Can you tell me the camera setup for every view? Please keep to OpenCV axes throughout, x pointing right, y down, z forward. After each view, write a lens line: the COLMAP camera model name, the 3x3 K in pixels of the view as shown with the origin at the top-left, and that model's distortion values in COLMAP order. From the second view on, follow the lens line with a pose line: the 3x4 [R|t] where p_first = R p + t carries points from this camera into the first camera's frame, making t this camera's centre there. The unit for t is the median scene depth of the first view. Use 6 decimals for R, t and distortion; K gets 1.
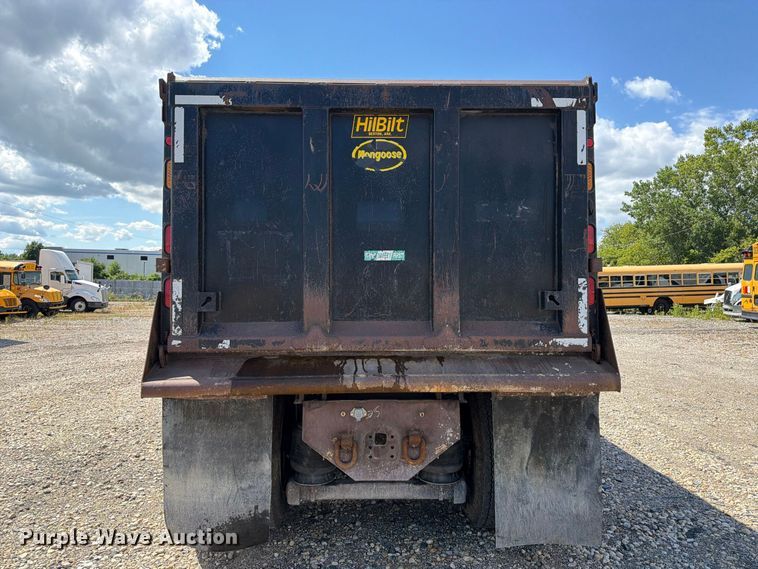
lens RADIAL K [[525.3, 0, 379.0], [0, 525.3, 284.5], [0, 0, 1]] dist [0.110897, -0.158366]
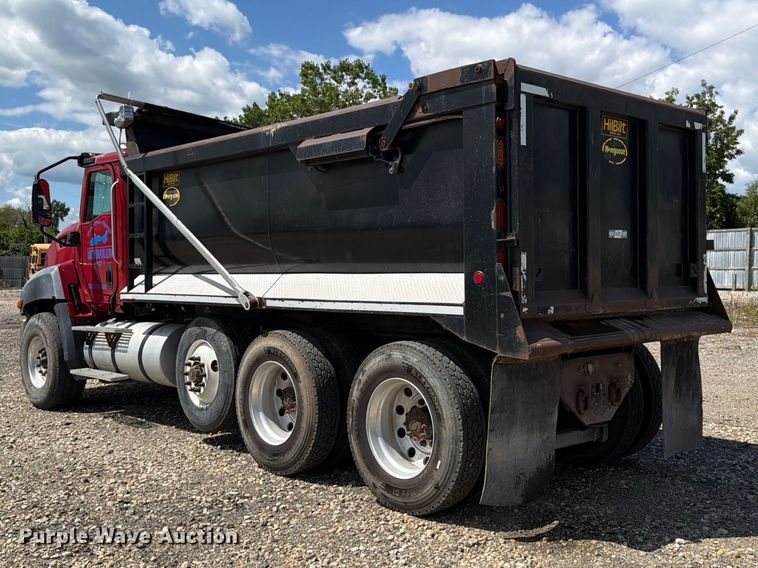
lens RADIAL K [[840.9, 0, 378.7], [0, 840.9, 262.5], [0, 0, 1]] dist [0.183279, -0.363154]
pose [[0.739533, 0.001027, 0.673119, -1.714506], [-0.003880, 0.999989, 0.002738, 0.007319], [-0.673109, -0.004637, 0.739529, -0.081366]]
